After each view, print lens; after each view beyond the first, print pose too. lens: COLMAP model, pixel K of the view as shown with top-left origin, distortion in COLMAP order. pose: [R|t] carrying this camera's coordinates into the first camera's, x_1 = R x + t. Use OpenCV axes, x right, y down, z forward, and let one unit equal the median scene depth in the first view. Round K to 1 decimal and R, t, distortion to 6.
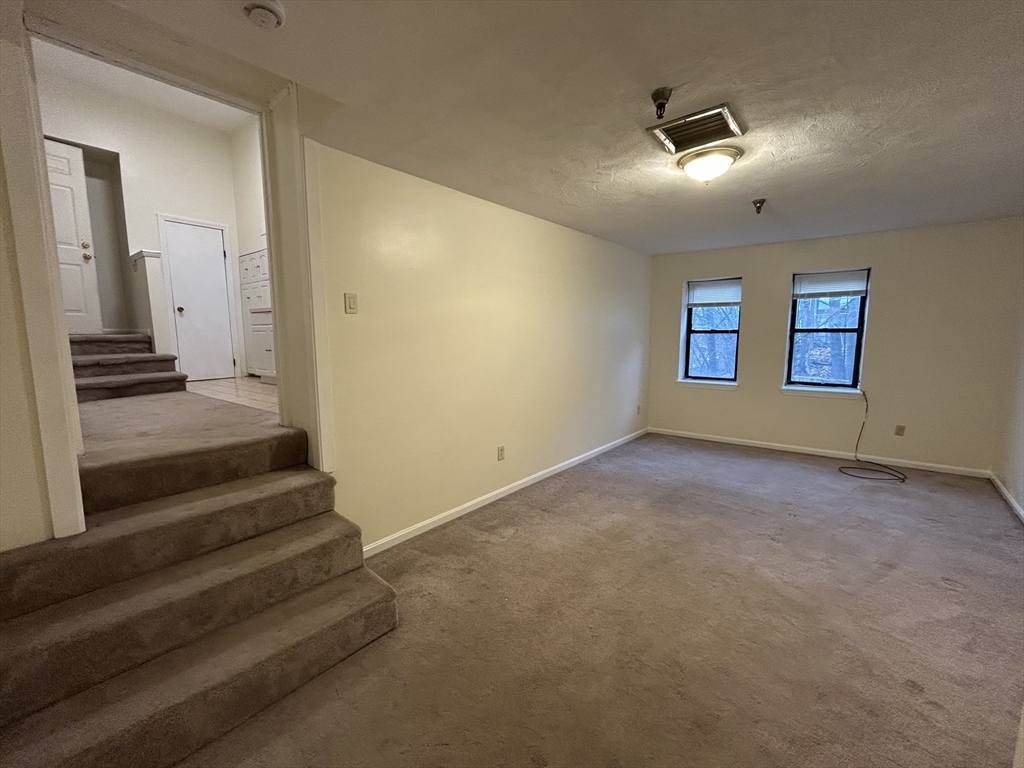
lens RADIAL K [[416.1, 0, 512.0], [0, 416.1, 384.0], [0, 0, 1]] dist [-0.002316, -0.000224]
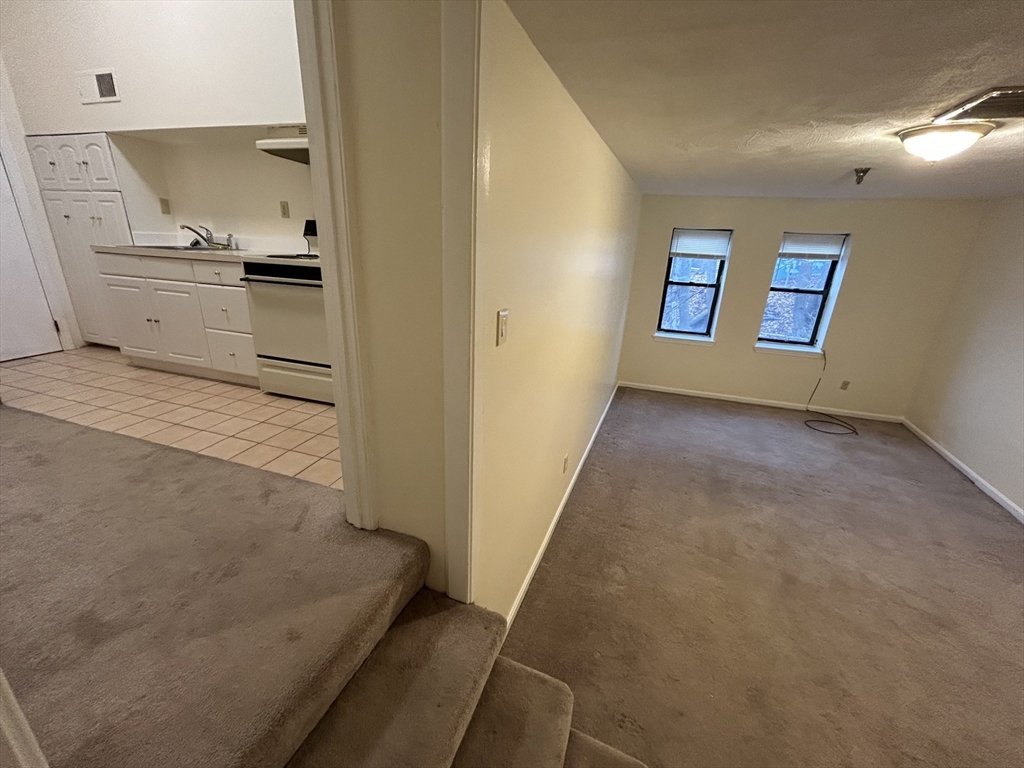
lens RADIAL K [[416.1, 0, 512.0], [0, 416.1, 384.0], [0, 0, 1]] dist [-0.002316, -0.000224]
pose [[0.941745, -0.066121, 0.329763, -0.306226], [-0.006436, 0.976762, 0.214232, -0.129280], [-0.336265, -0.203874, 0.919435, 0.249357]]
